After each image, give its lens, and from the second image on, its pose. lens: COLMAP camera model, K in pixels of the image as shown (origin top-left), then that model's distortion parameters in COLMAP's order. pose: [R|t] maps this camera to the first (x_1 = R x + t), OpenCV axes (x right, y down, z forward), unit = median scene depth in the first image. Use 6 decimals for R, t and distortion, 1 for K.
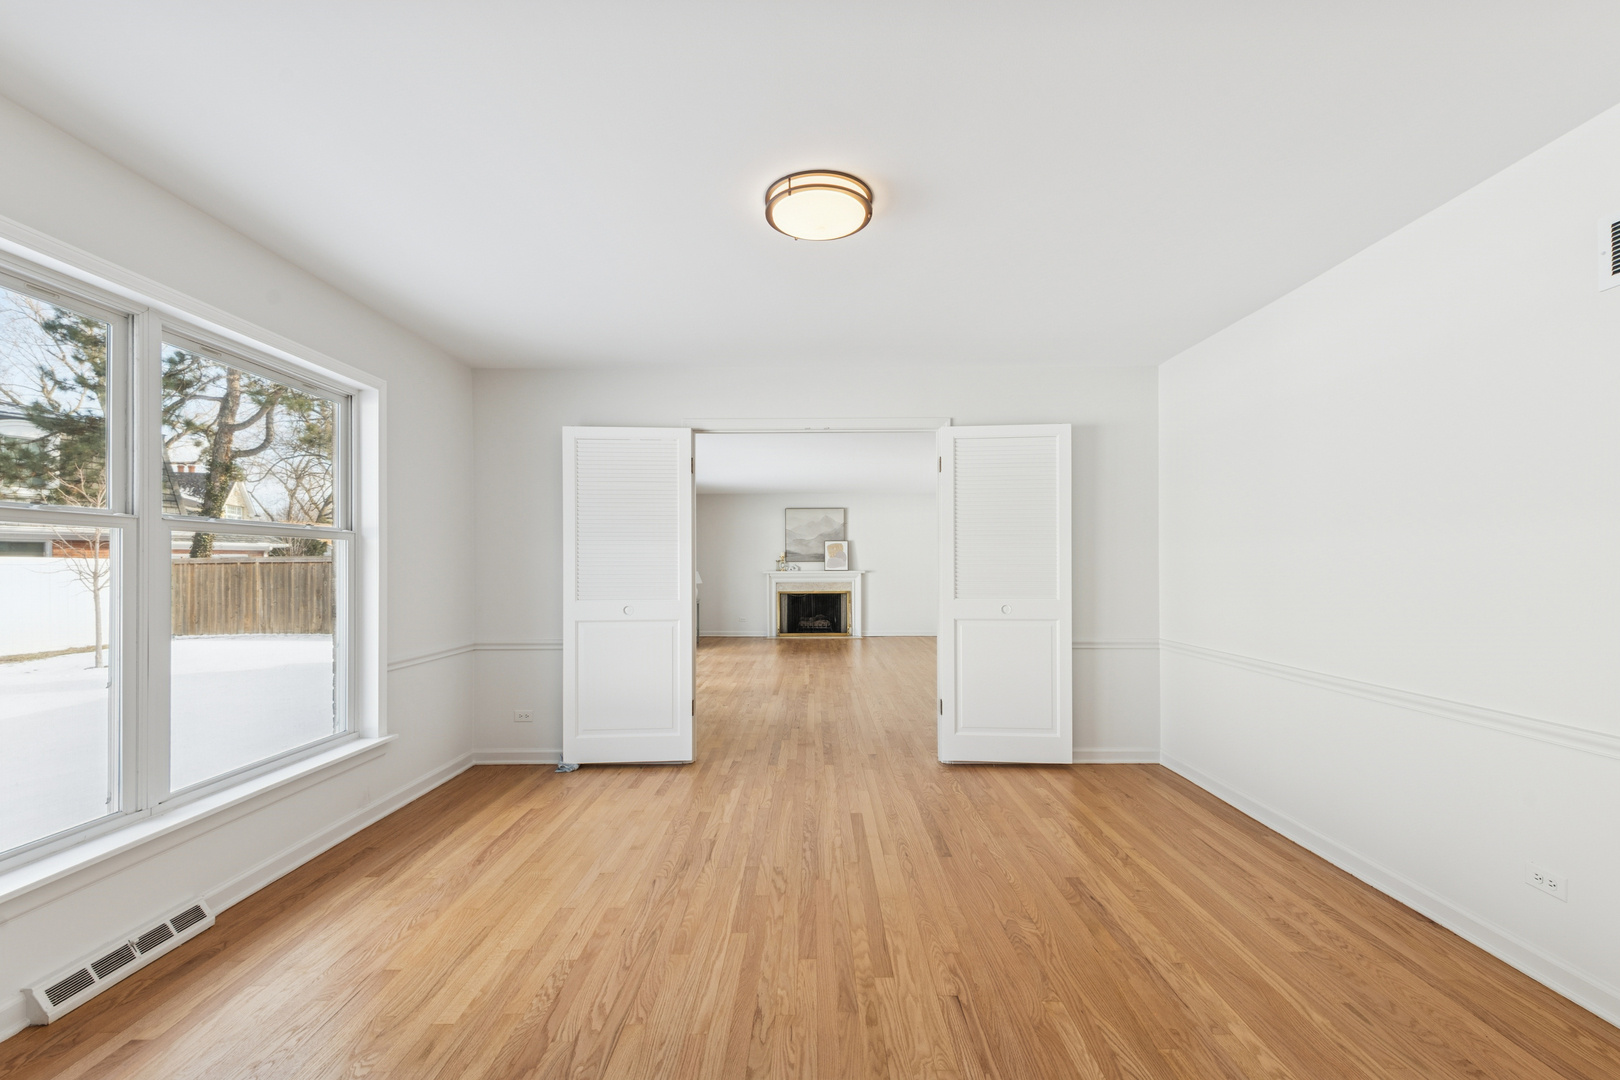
lens RADIAL K [[663.5, 0, 818.2], [0, 663.5, 550.7], [0, 0, 1]] dist [0.012306, -0.003898]
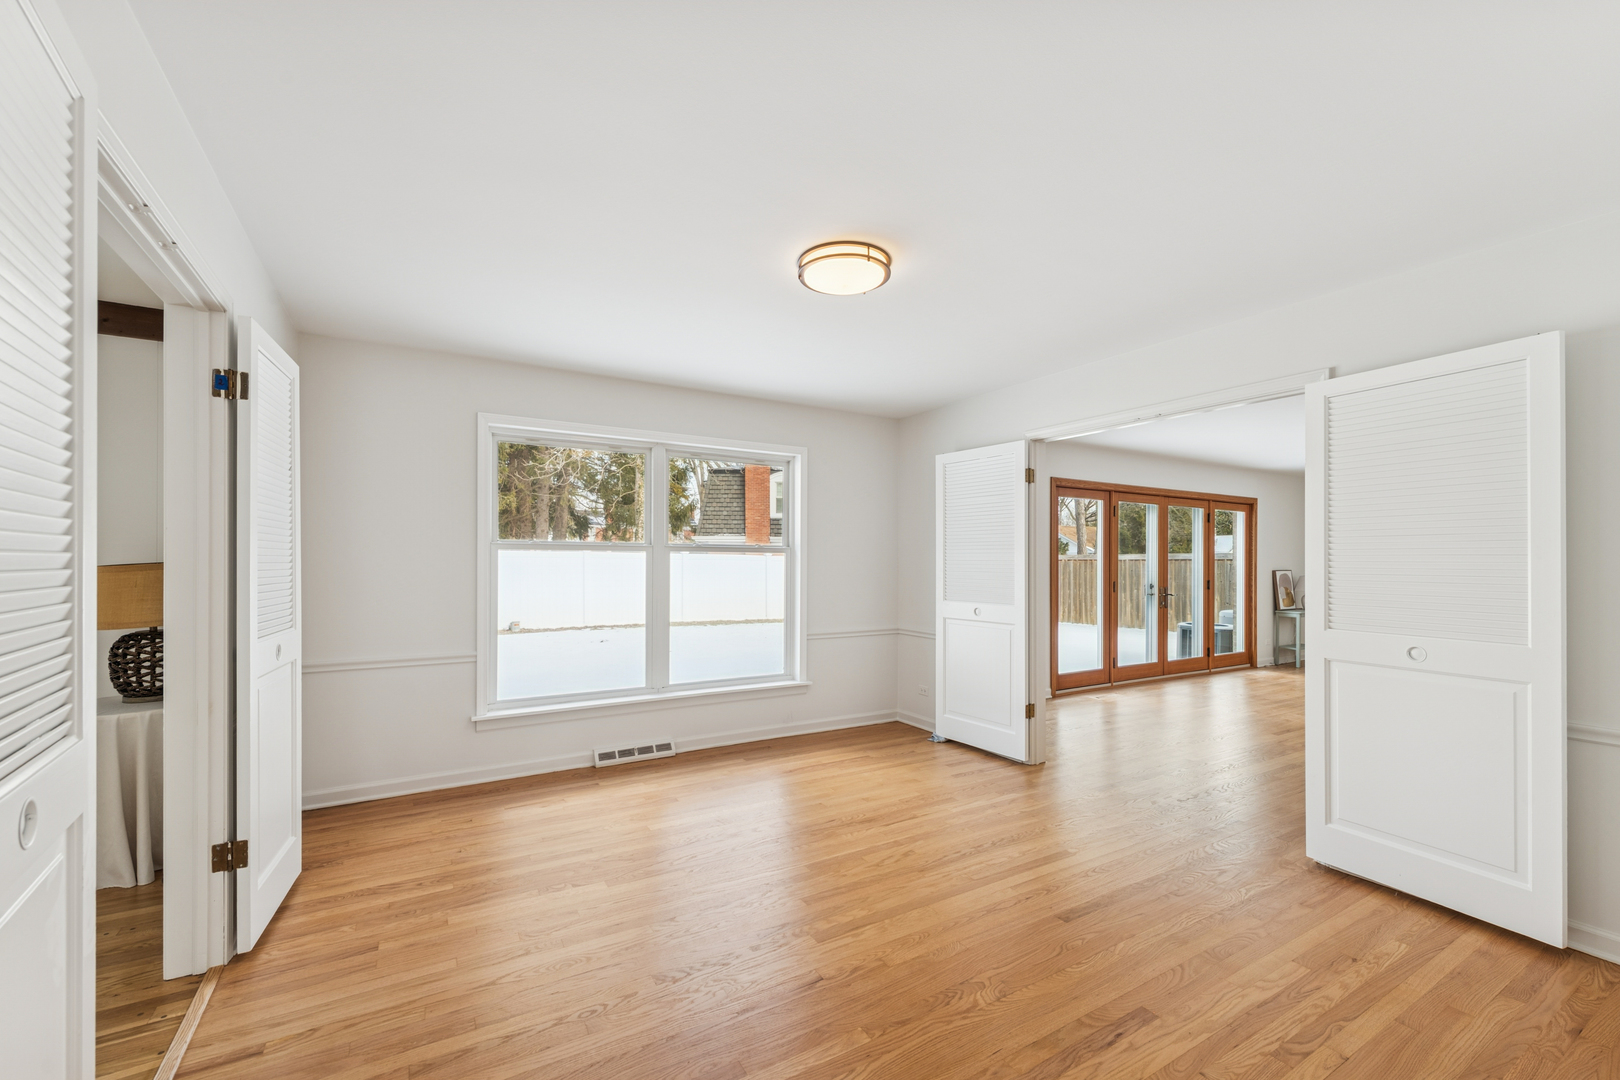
lens RADIAL K [[663.5, 0, 849.9], [0, 663.5, 544.0], [0, 0, 1]] dist [0.012306, -0.003898]
pose [[0.539757, -0.016676, -0.841655, 0.724124], [0.010223, 0.999860, -0.013254, -0.015802], [0.841759, -0.001450, 0.539852, 0.283625]]
